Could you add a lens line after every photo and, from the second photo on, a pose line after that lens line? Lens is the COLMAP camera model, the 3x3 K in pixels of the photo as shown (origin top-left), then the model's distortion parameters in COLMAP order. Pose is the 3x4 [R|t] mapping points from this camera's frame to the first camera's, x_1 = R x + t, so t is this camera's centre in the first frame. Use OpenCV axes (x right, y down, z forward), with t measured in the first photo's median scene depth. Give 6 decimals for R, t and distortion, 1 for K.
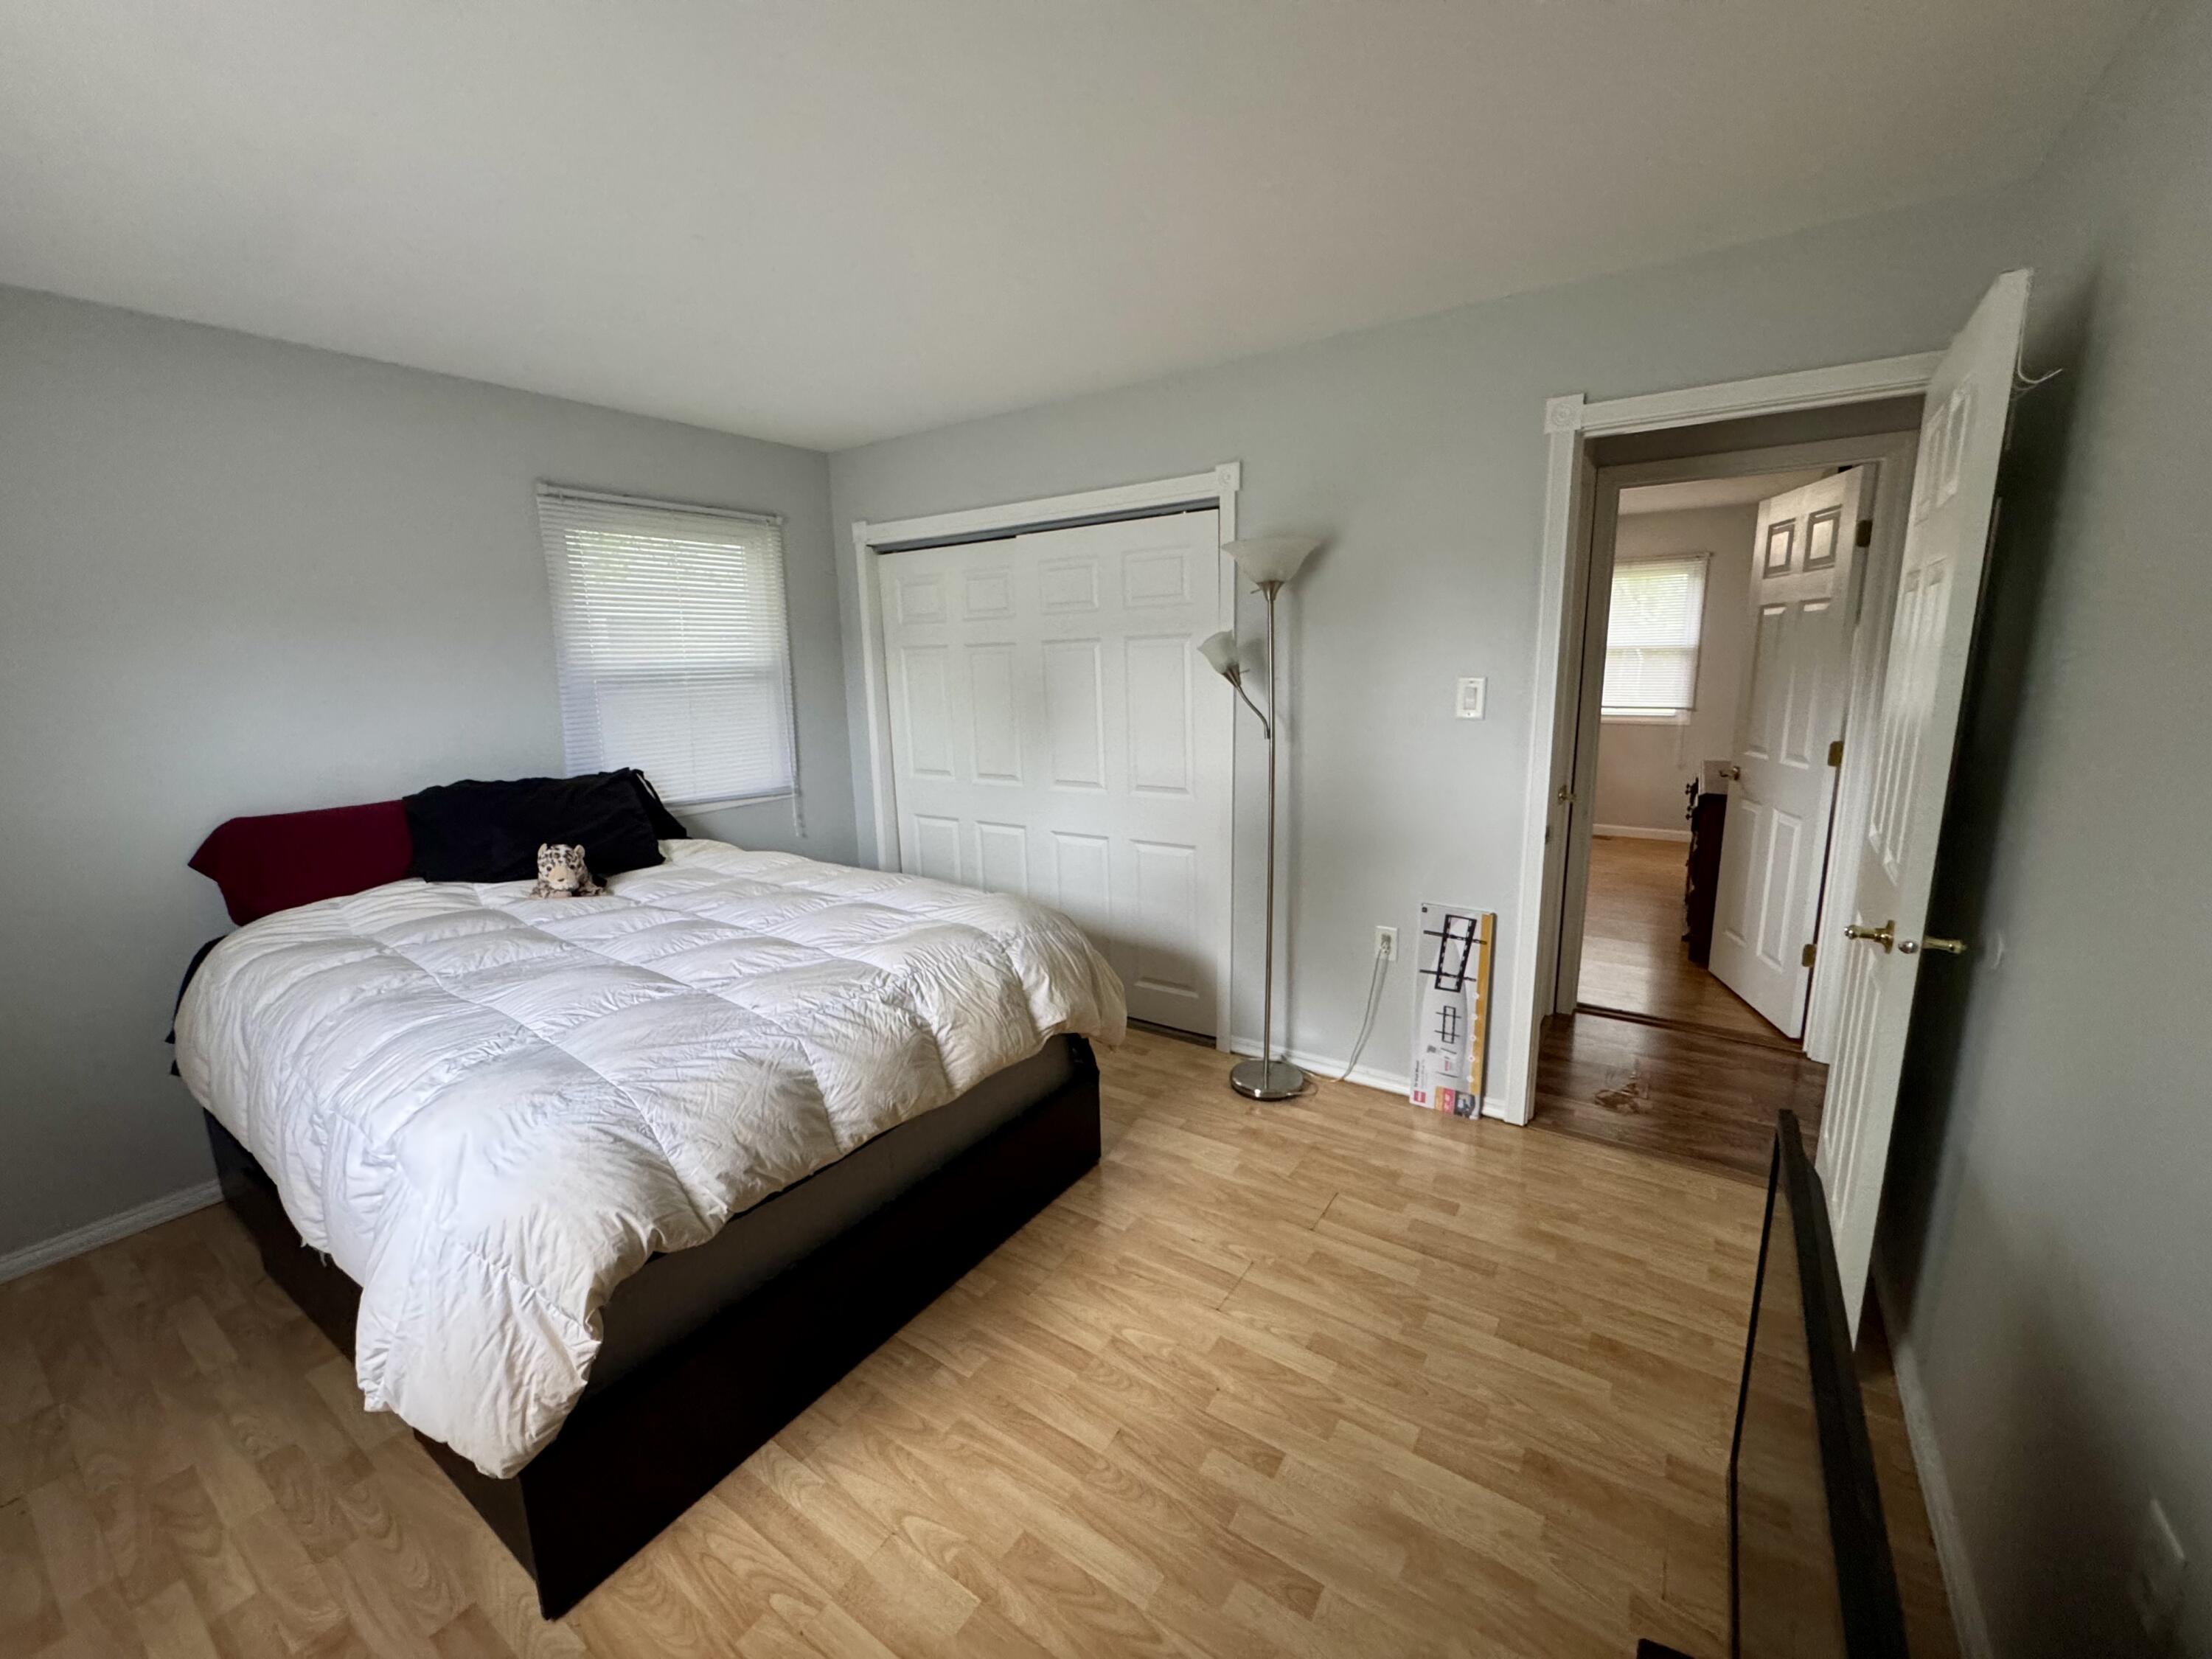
lens RADIAL K [[881.2, 0, 1106.0], [0, 881.2, 829.5], [0, 0, 1]] dist [-0.006072, 0.000547]
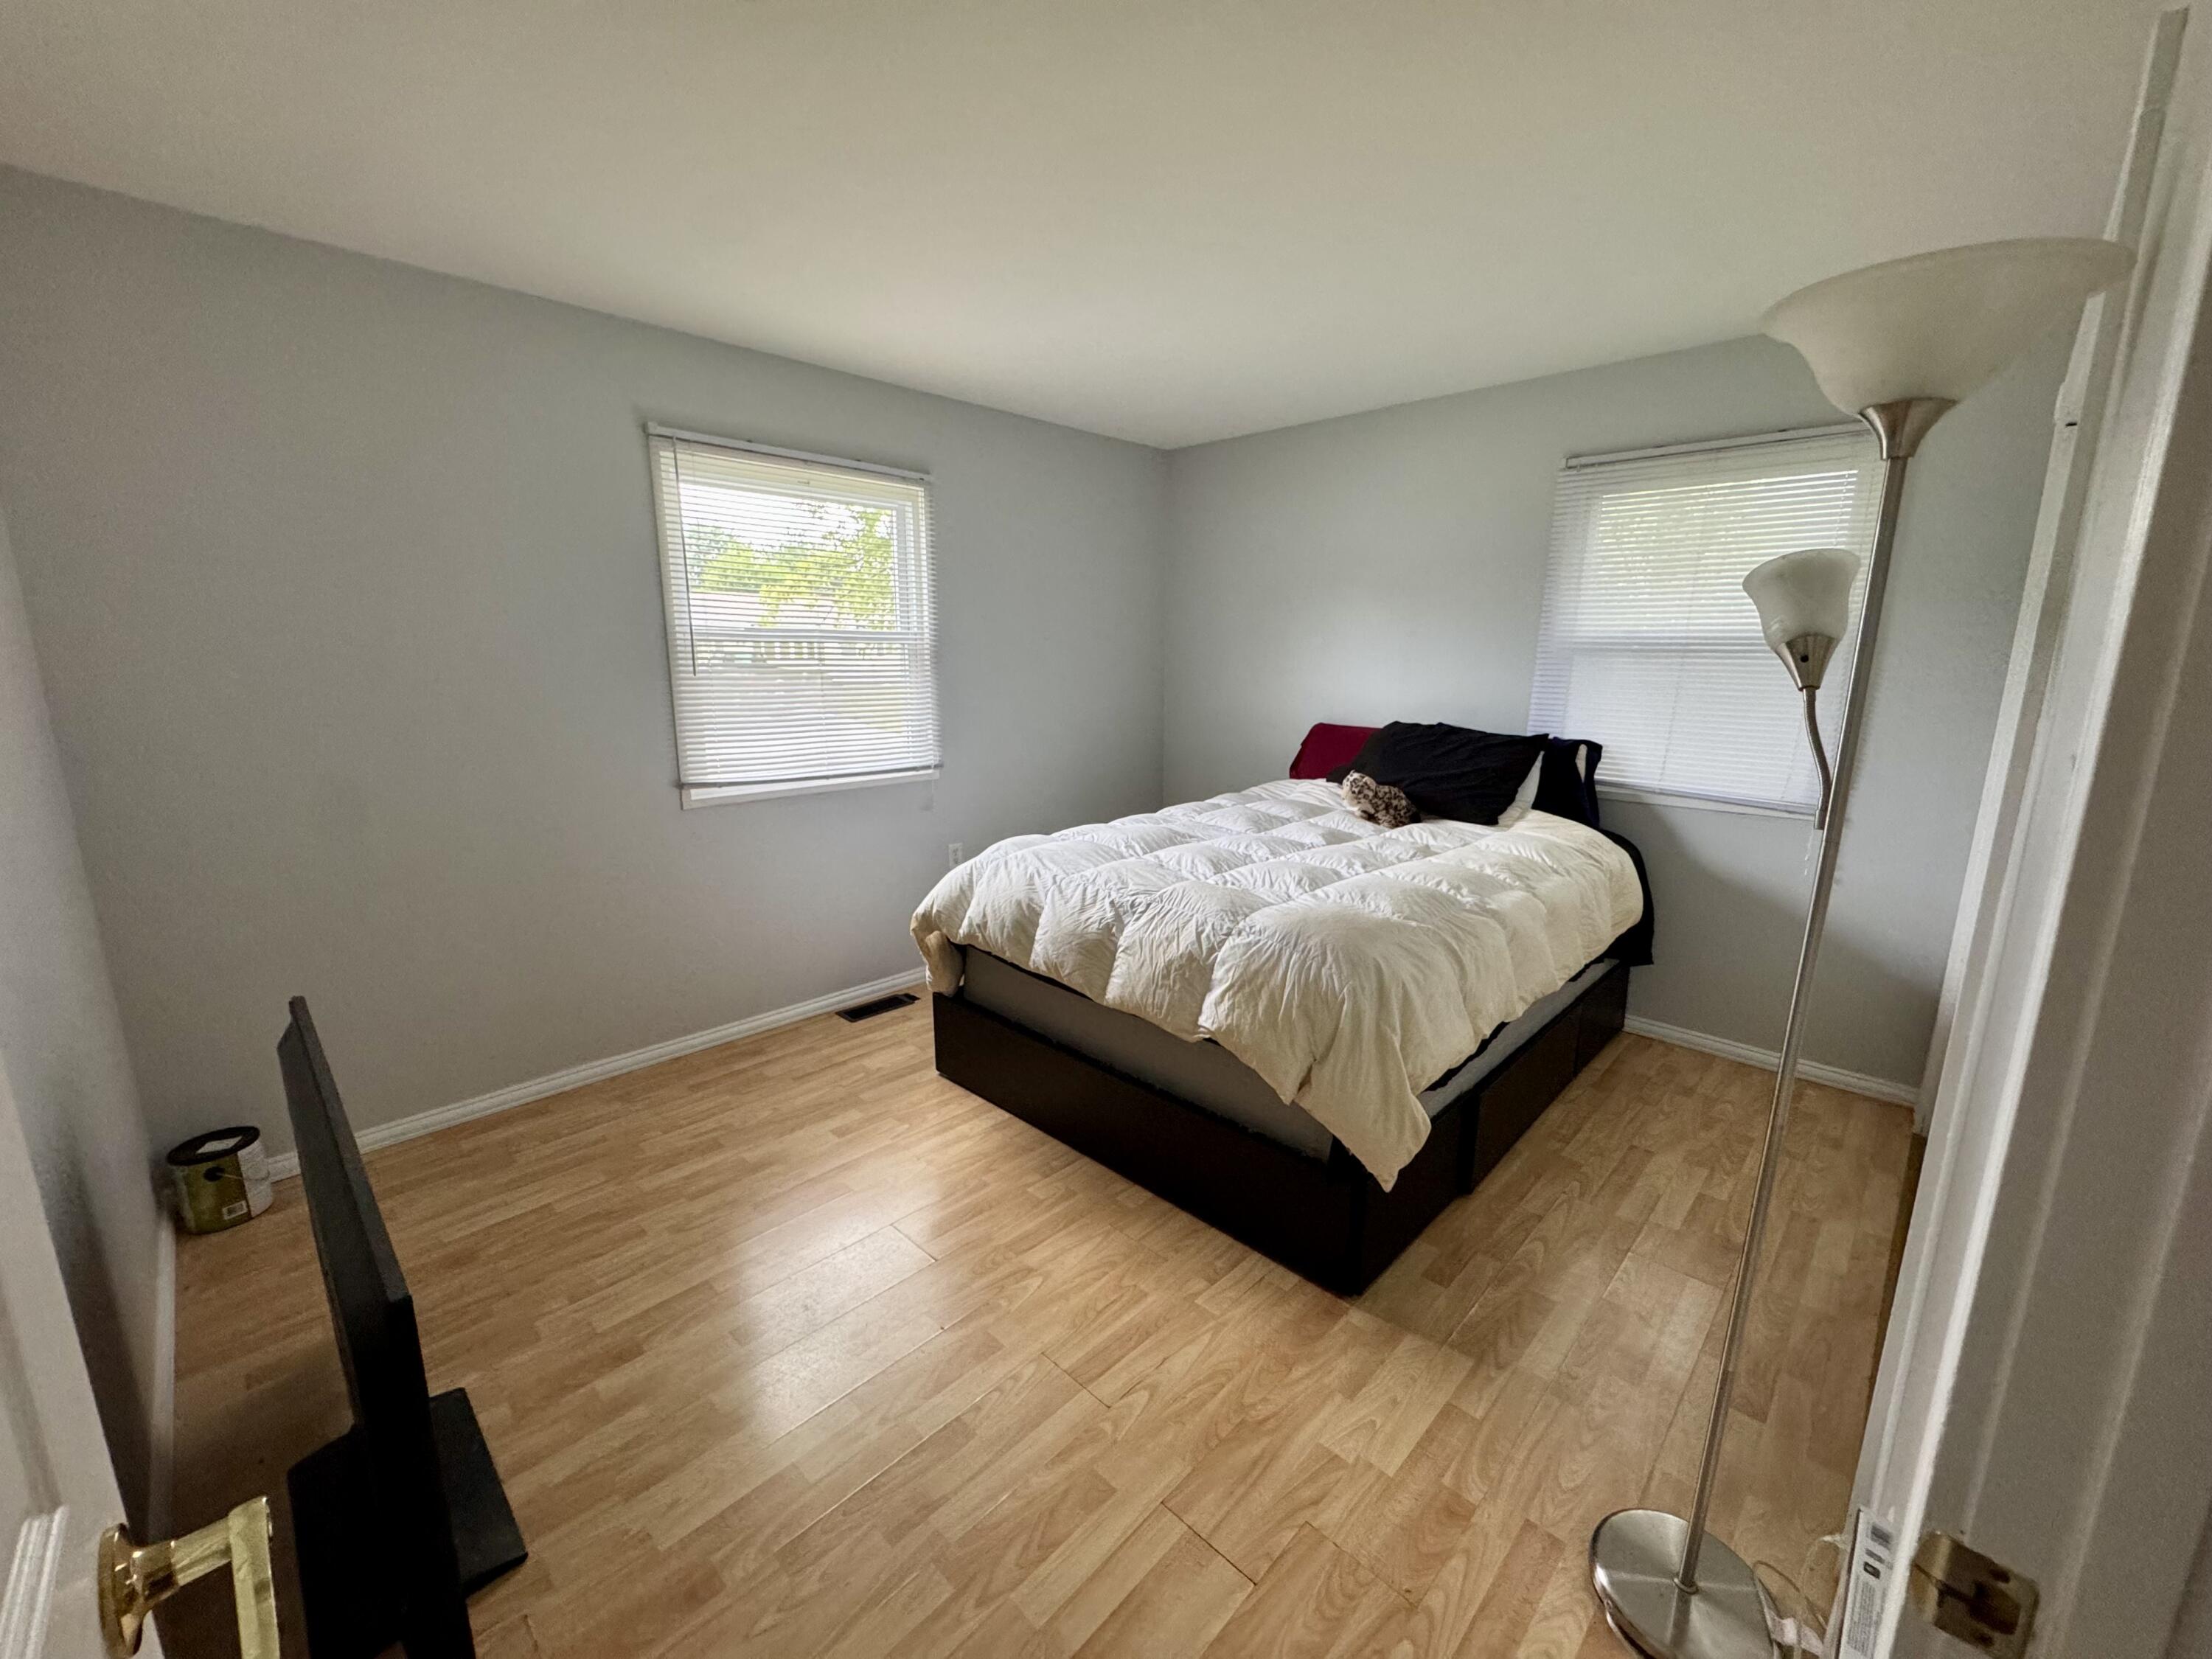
lens RADIAL K [[881.2, 0, 1106.0], [0, 881.2, 829.5], [0, 0, 1]] dist [-0.006072, 0.000547]
pose [[-0.172739, 0.218525, -0.960421, 0.838728], [-0.187929, 0.949854, 0.249921, -0.192436], [0.966873, 0.223662, -0.123010, 1.027325]]
